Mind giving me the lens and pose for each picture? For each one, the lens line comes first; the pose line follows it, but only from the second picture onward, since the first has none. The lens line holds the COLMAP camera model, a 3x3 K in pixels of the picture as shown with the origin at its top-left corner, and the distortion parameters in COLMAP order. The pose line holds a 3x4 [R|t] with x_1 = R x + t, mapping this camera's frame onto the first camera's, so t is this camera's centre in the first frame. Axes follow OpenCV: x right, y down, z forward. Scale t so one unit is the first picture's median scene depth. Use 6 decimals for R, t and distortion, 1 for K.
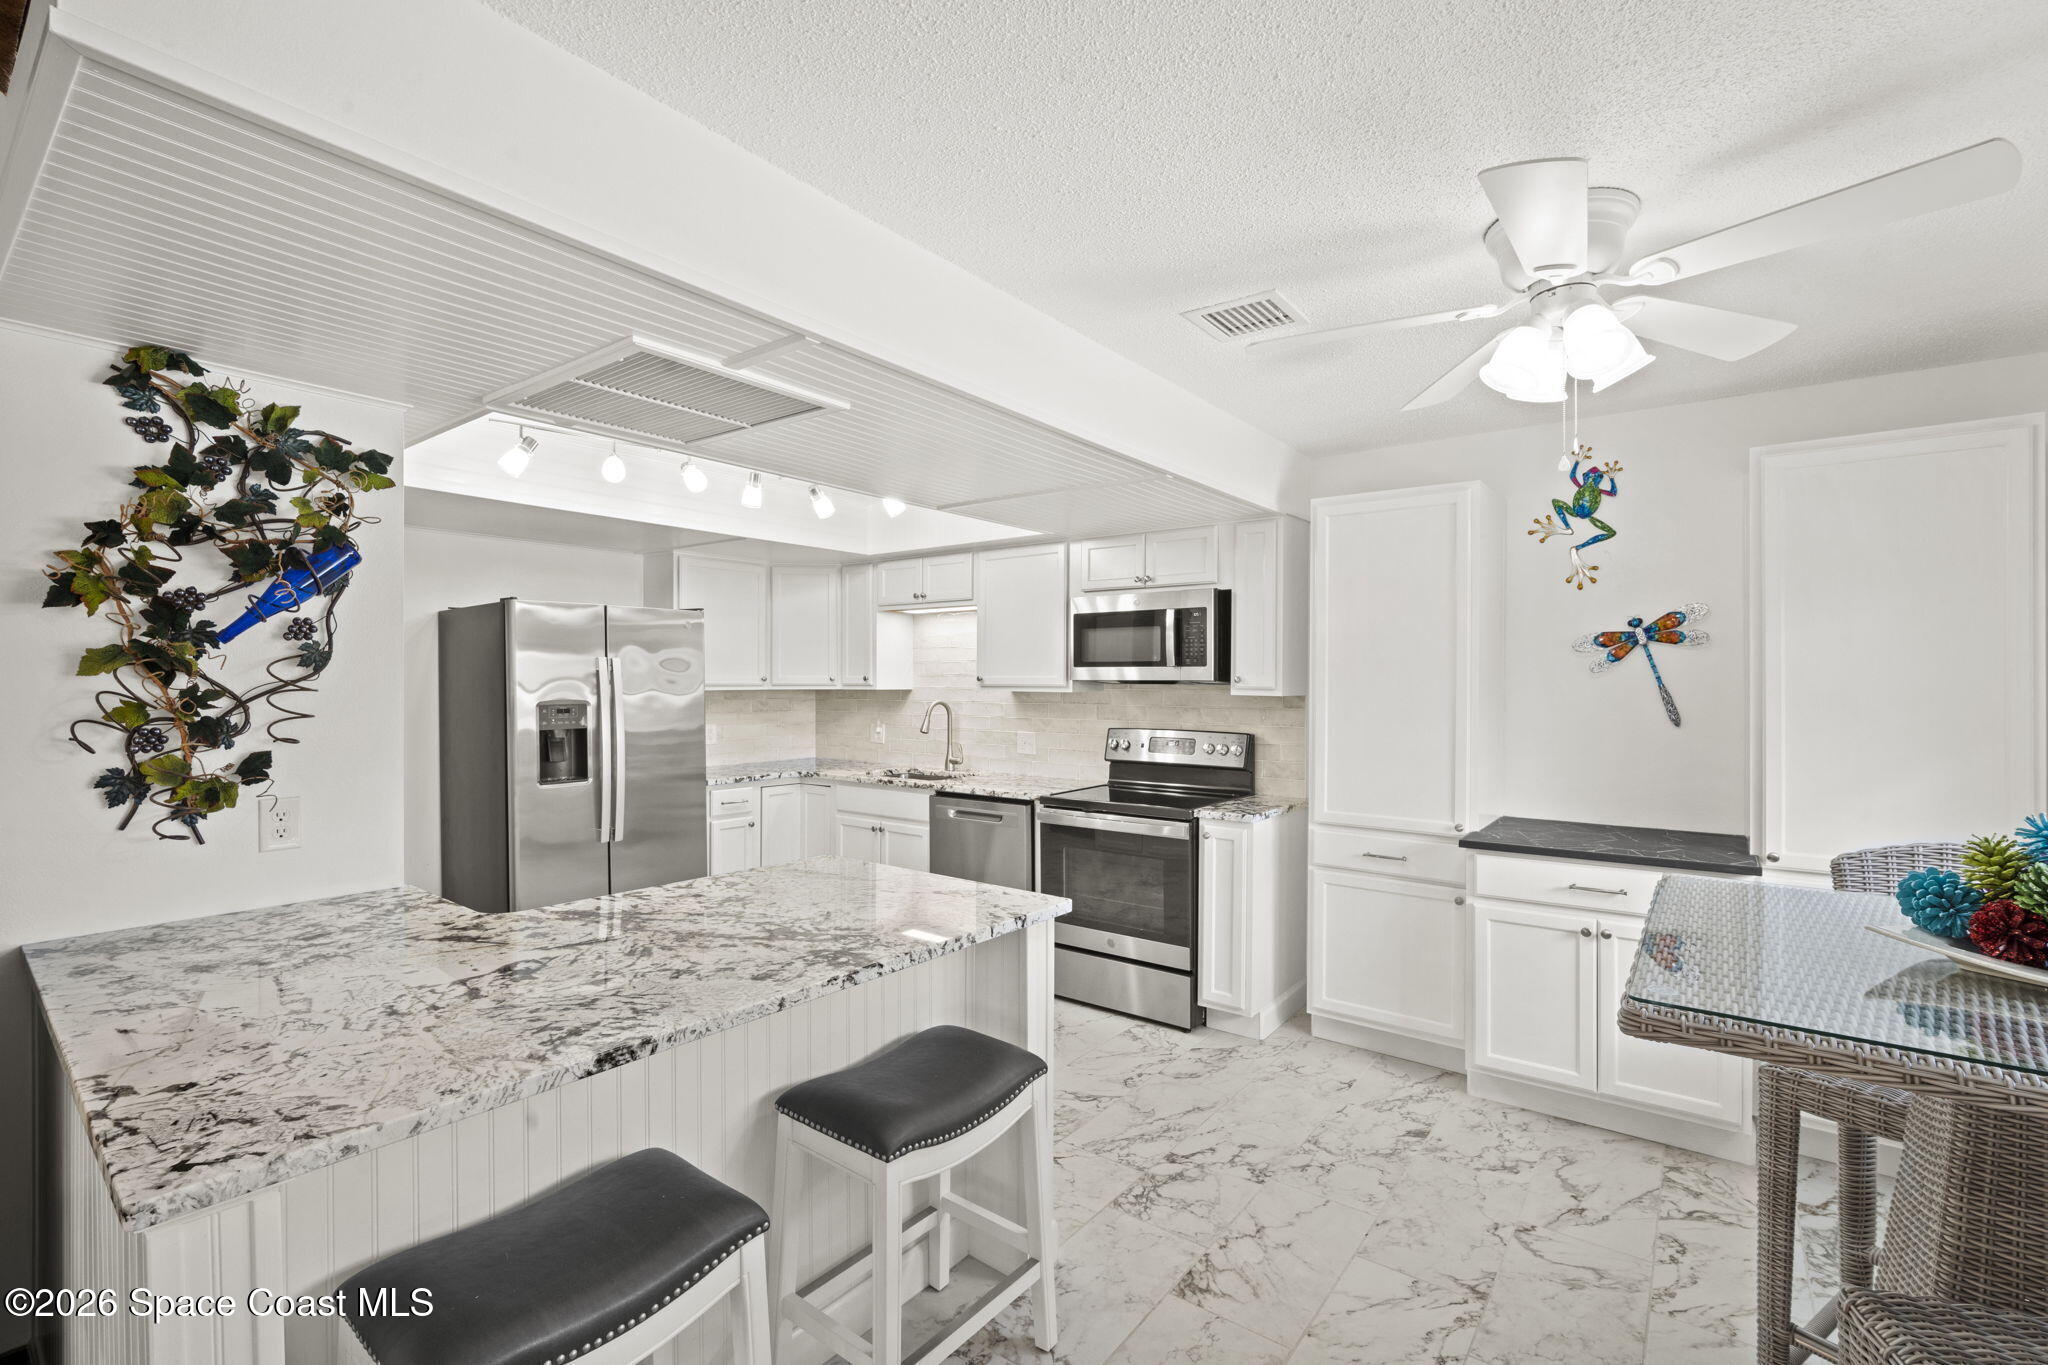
lens RADIAL K [[896.8, 0, 1025.4], [0, 896.8, 669.7], [0, 0, 1]] dist [-0.012692, -0.000293]
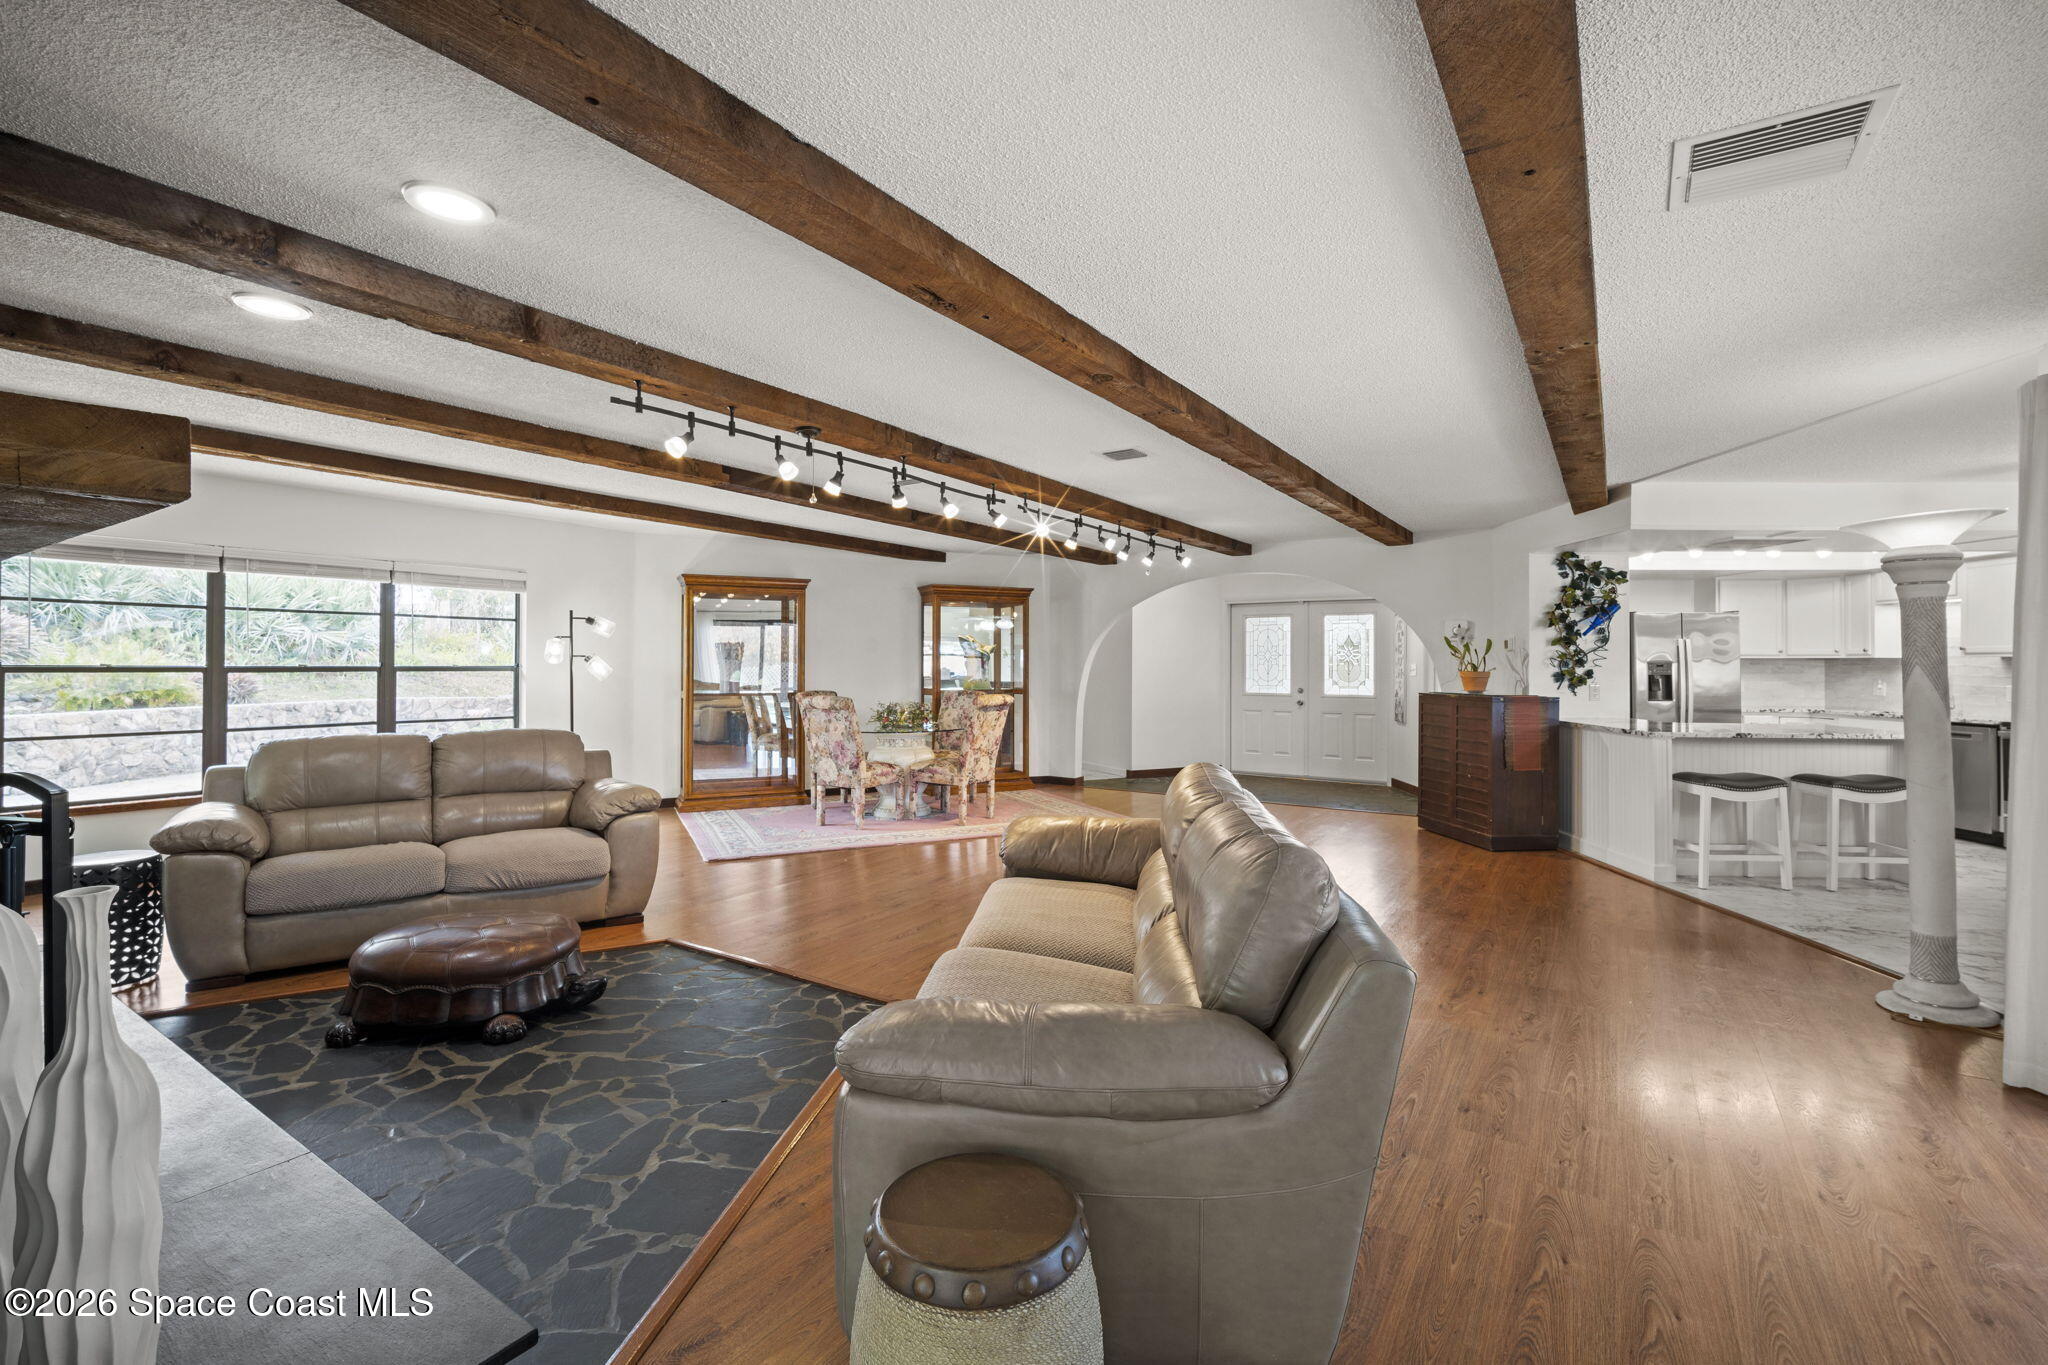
lens RADIAL K [[896.8, 0, 1025.4], [0, 896.8, 669.7], [0, 0, 1]] dist [-0.012692, -0.000293]
pose [[0.555123, 0.002502, -0.831764, 0.564353], [0.007244, 0.999943, 0.007843, 0.043099], [0.831737, -0.010379, 0.555073, -2.032015]]
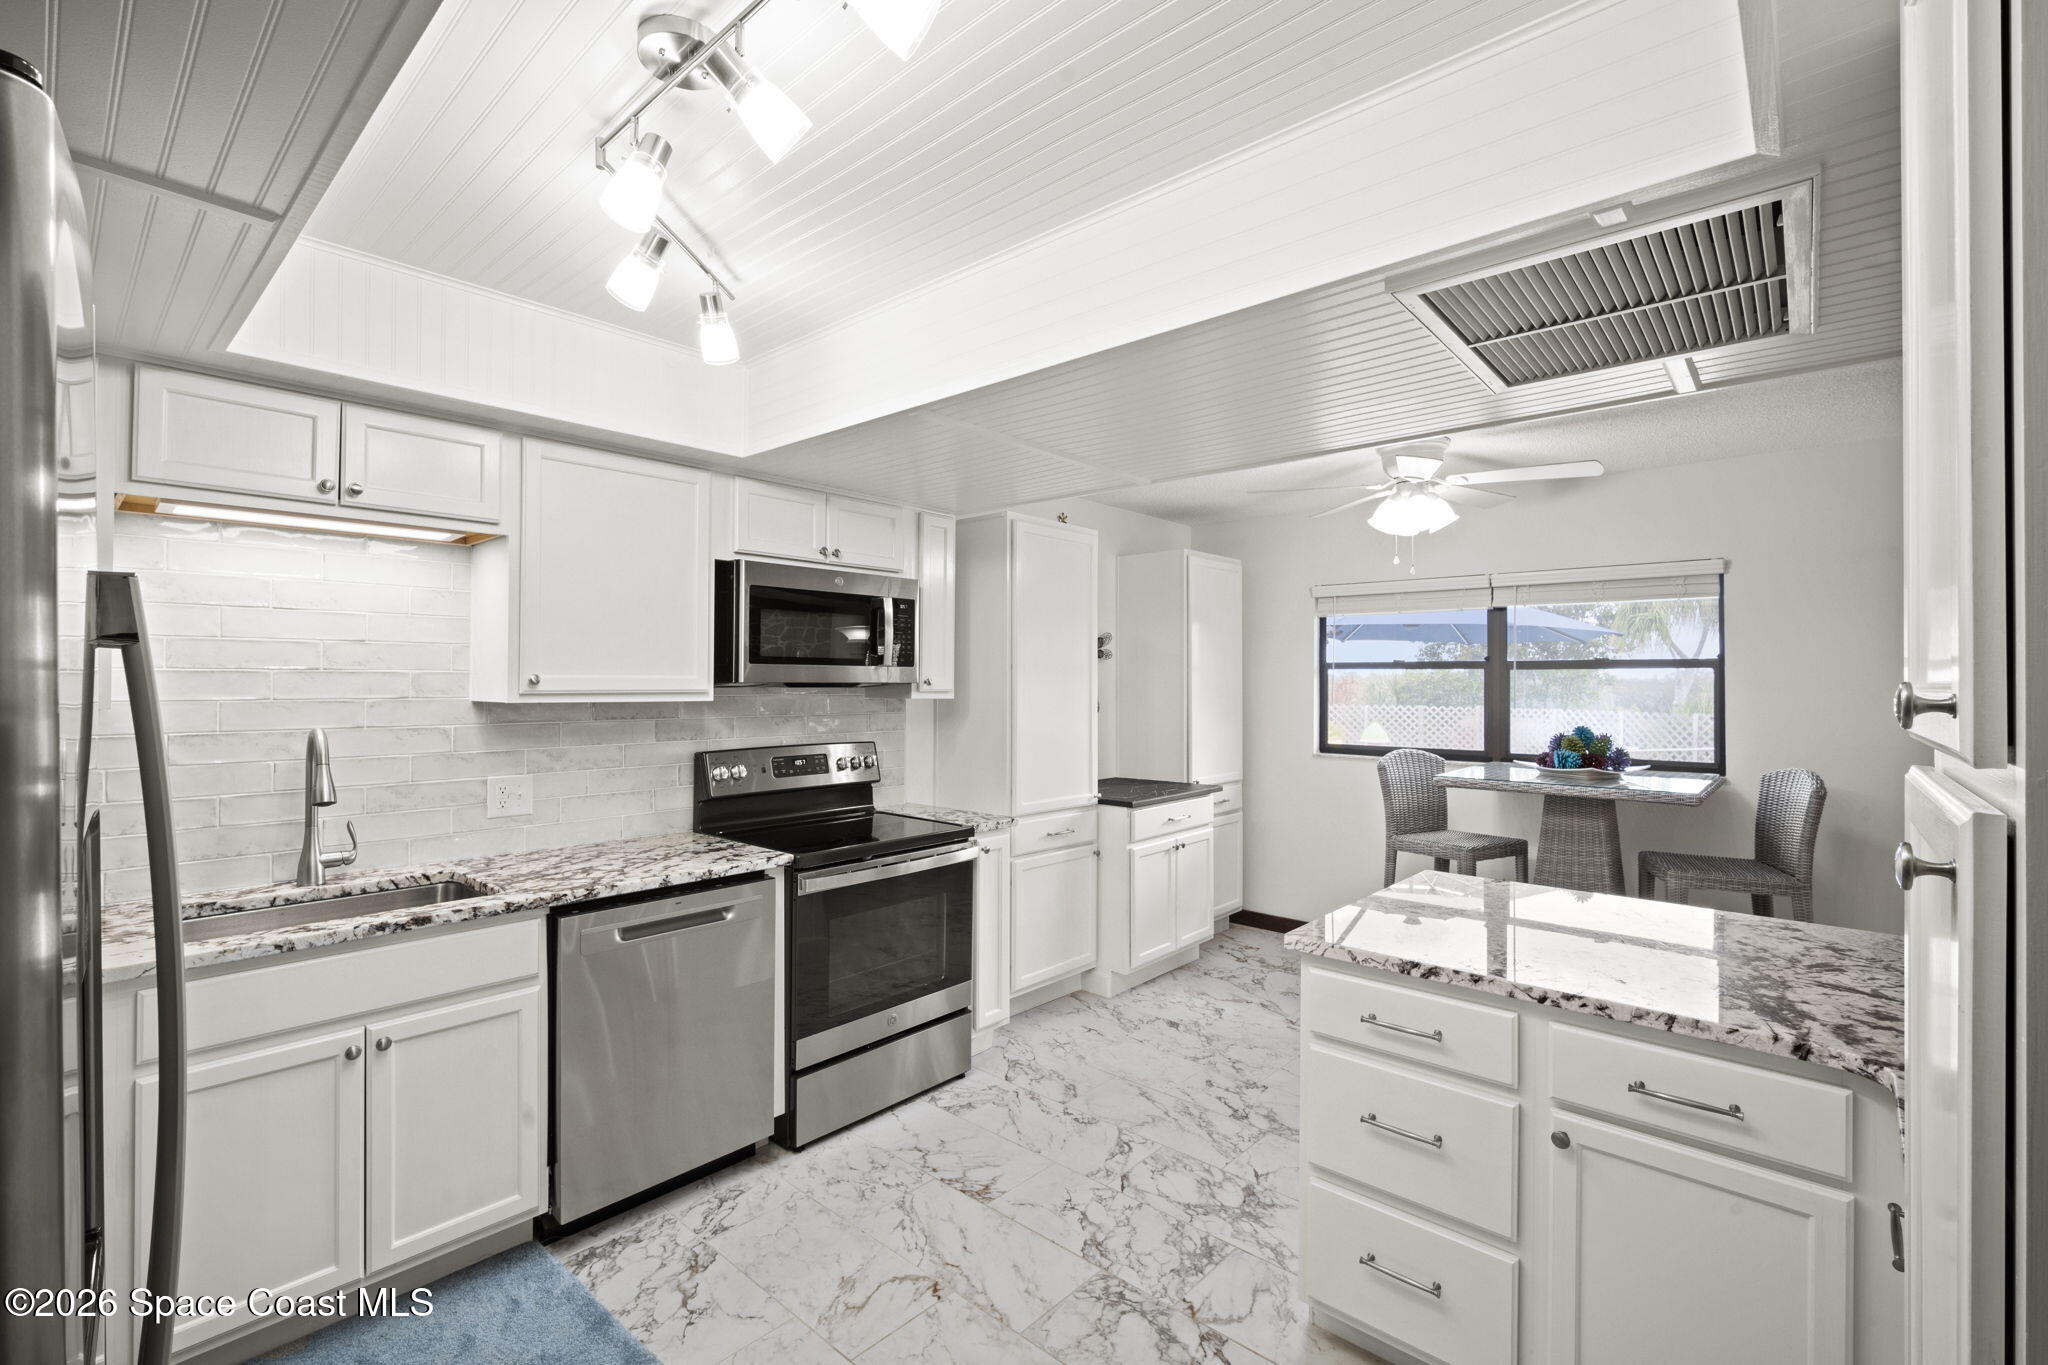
lens RADIAL K [[896.8, 0, 1025.4], [0, 896.8, 669.7], [0, 0, 1]] dist [-0.012692, -0.000293]
pose [[0.076010, 0.010349, 0.997053, -0.997540], [-0.017289, 0.999809, -0.009060, 0.006565], [-0.996957, -0.016550, 0.076174, 1.226592]]
